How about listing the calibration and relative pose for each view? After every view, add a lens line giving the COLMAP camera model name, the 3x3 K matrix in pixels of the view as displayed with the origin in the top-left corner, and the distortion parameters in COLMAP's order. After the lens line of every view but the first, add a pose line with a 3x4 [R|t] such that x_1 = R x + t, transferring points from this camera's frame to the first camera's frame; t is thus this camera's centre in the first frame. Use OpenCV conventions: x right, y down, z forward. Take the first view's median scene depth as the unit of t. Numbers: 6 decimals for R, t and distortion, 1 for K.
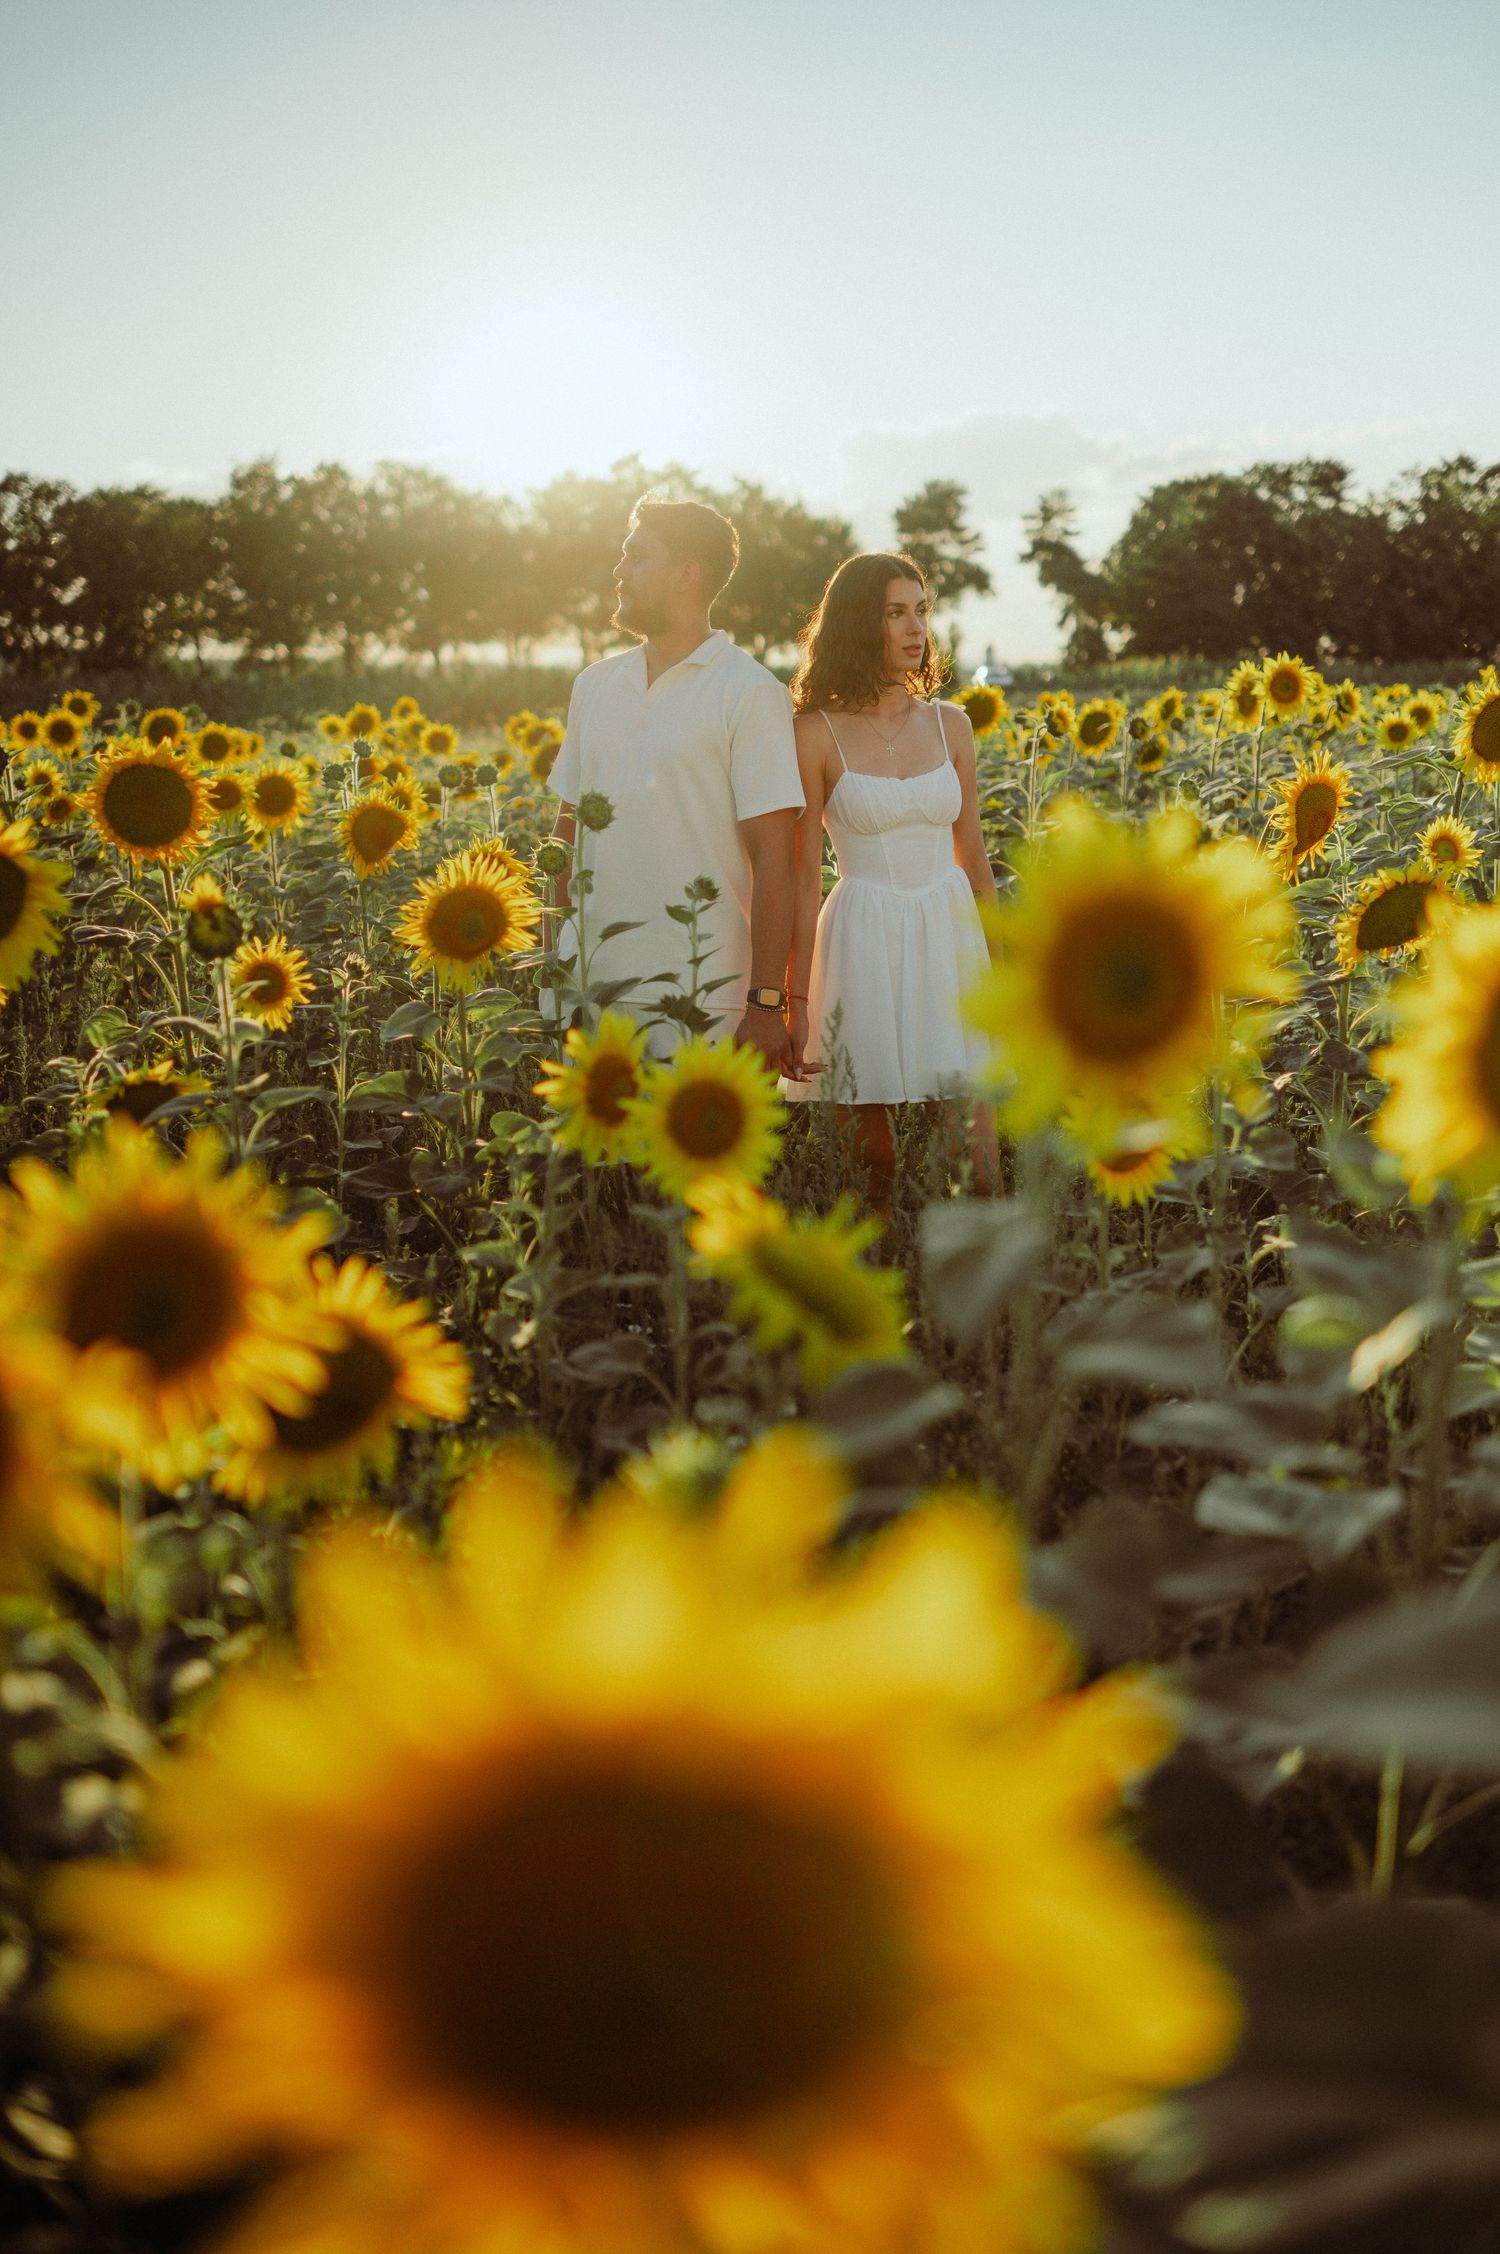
lens RADIAL K [[2333.6, 0, 745.3], [0, 2333.6, 1051.1], [0, 0, 1]] dist [-0.047965, 0.041027]
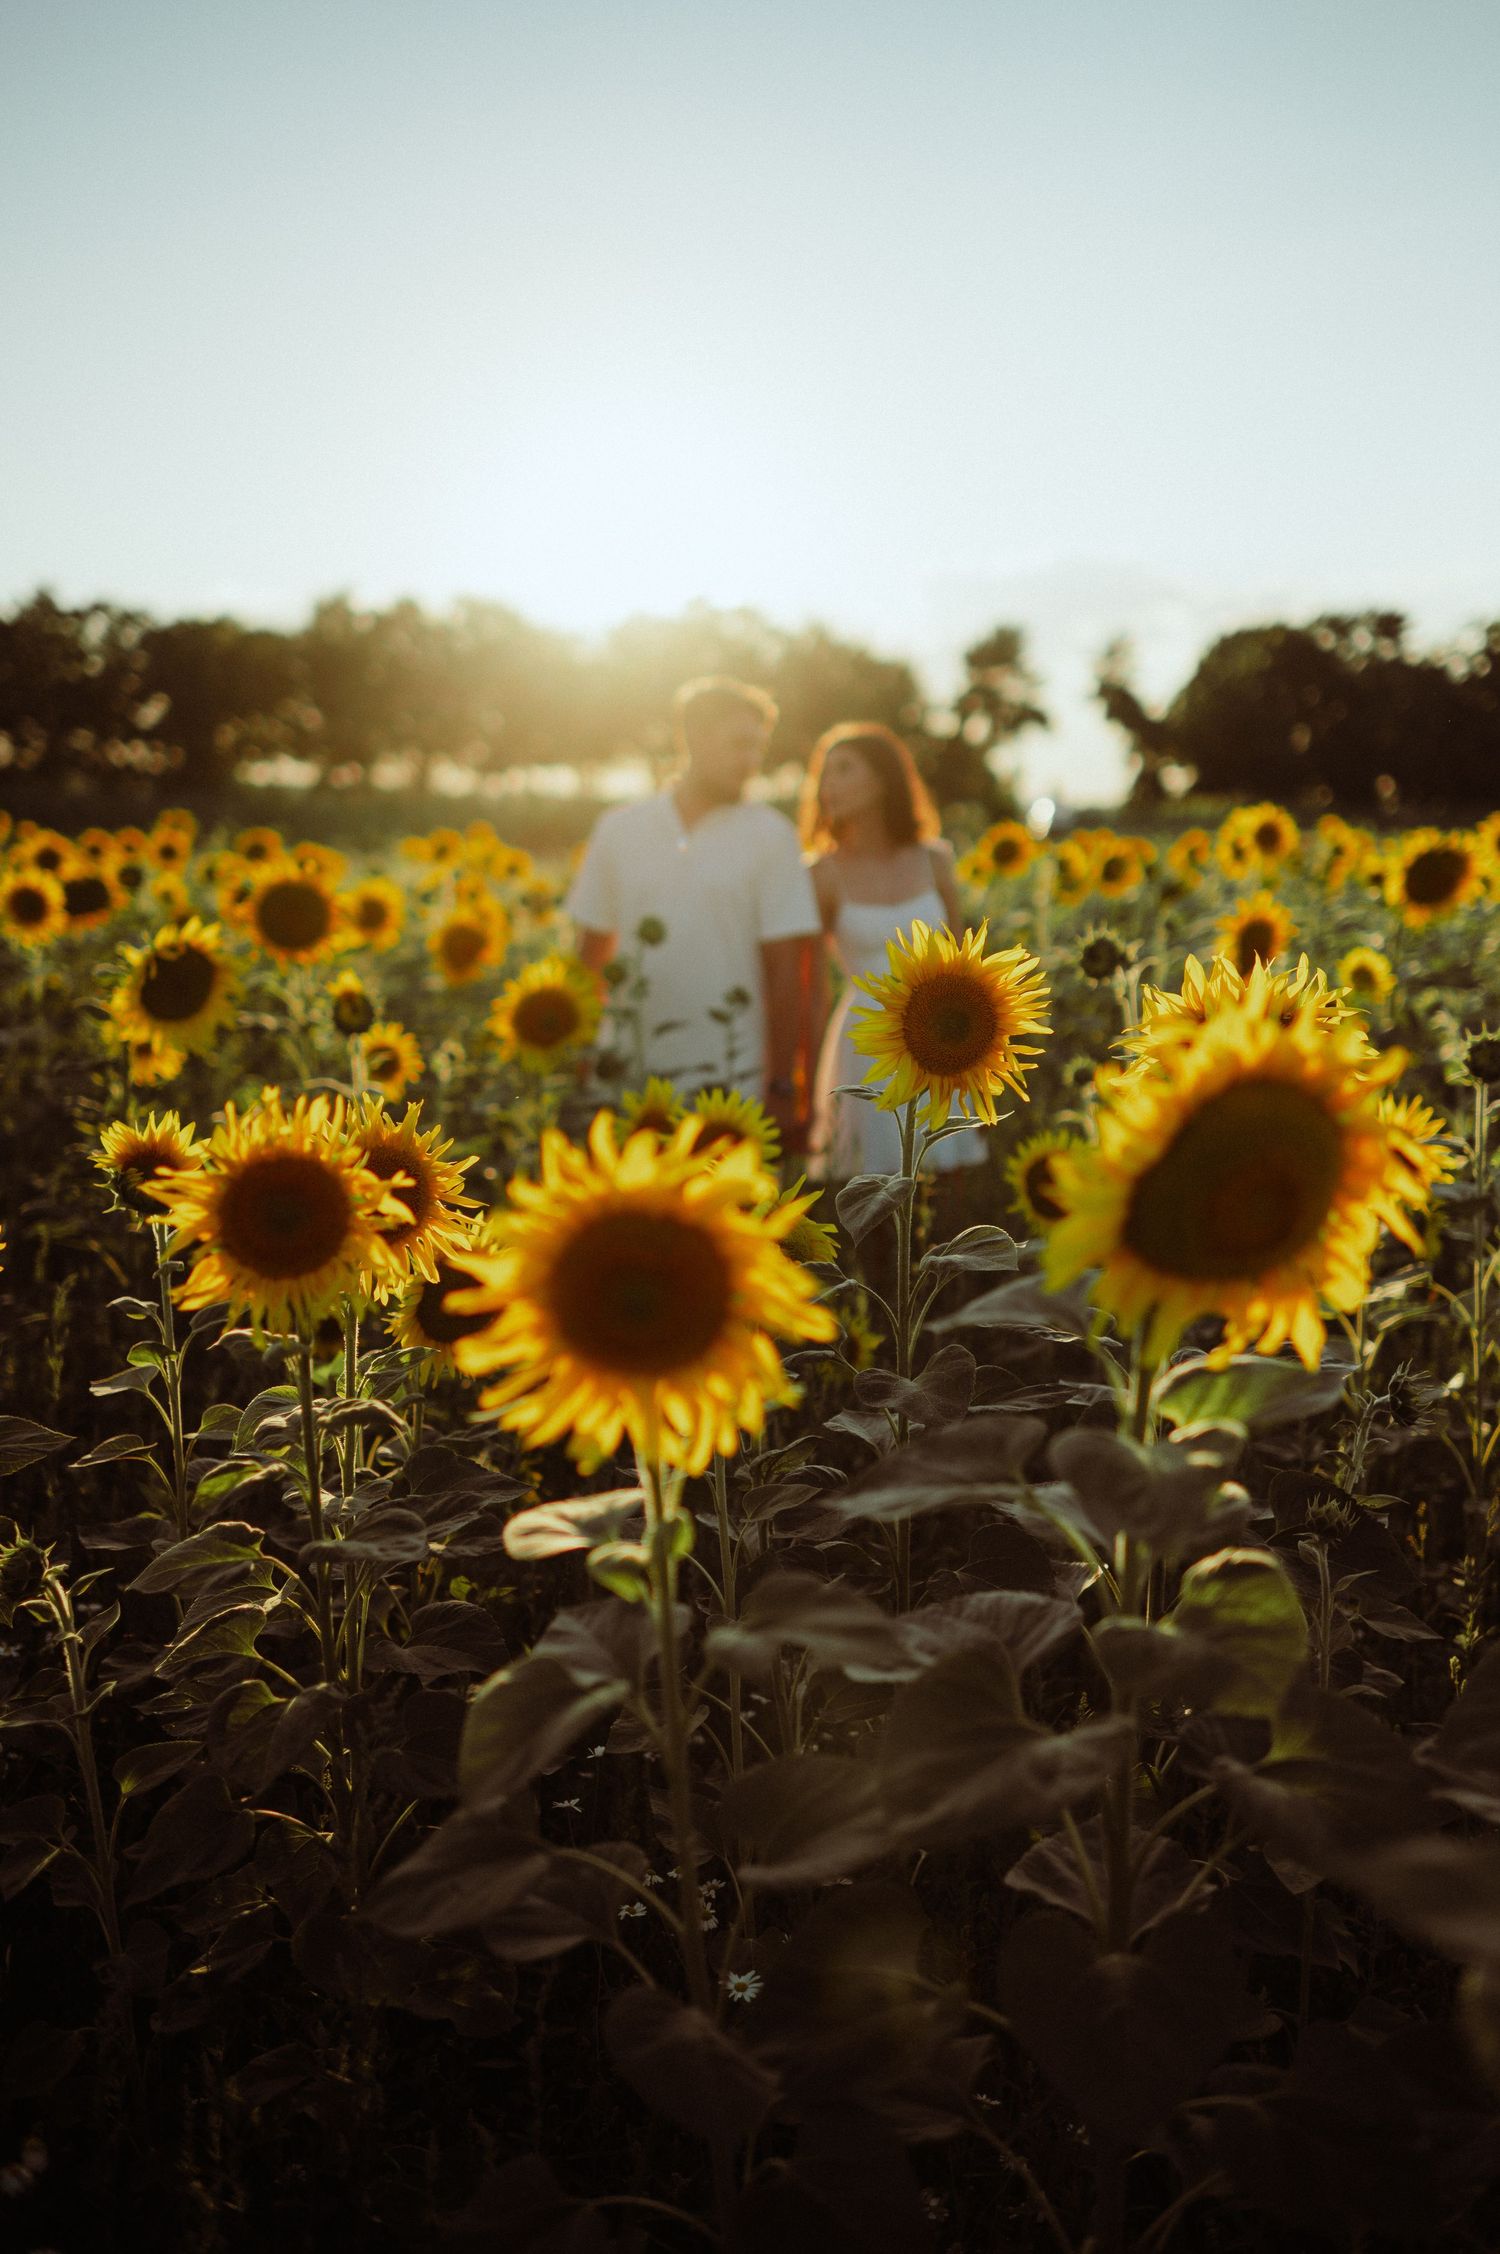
lens RADIAL K [[2310.0, 0, 750.0], [0, 2310.0, 1127.0], [0, 0, 1]] dist [-0.029585, 0.002222]
pose [[0.999449, 0.024712, -0.022168, 0.013154], [-0.025201, 0.999440, -0.022035, 0.020189], [0.021611, 0.022581, 0.999511, -0.166221]]
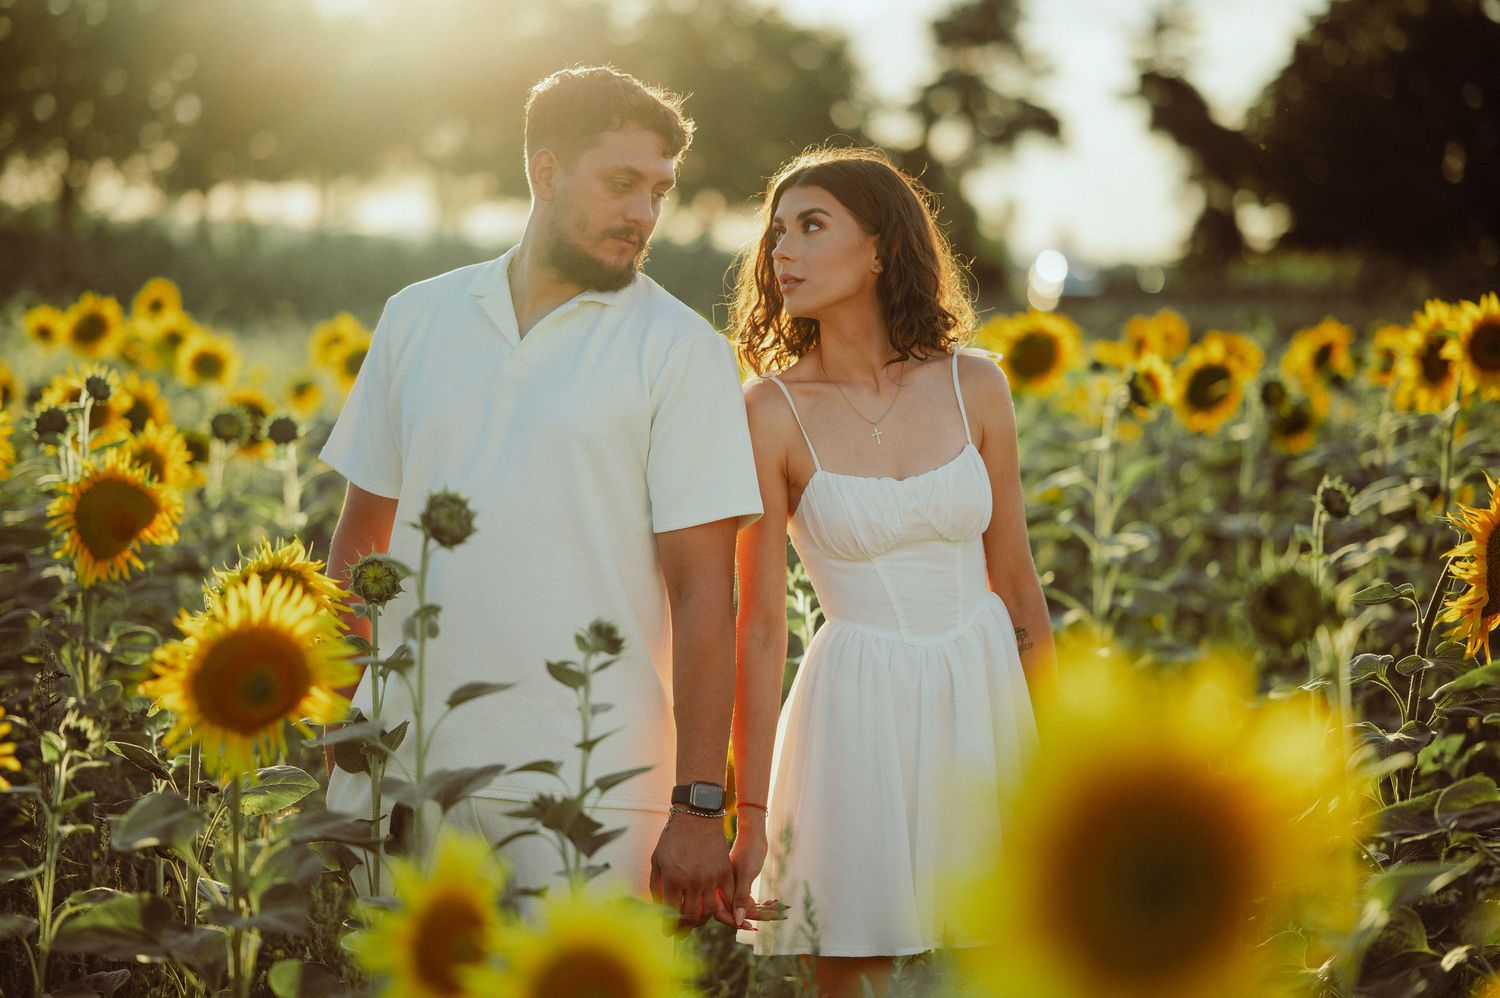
lens RADIAL K [[3650.9, 0, 750.0], [0, 3650.9, 499.0], [0, 0, 1]] dist [0.066976, 0.217292]
pose [[0.998849, 0.043068, 0.021136, 0.000469], [-0.040892, 0.994698, -0.094359, -0.009271], [-0.025088, 0.093386, 0.995314, -0.046898]]
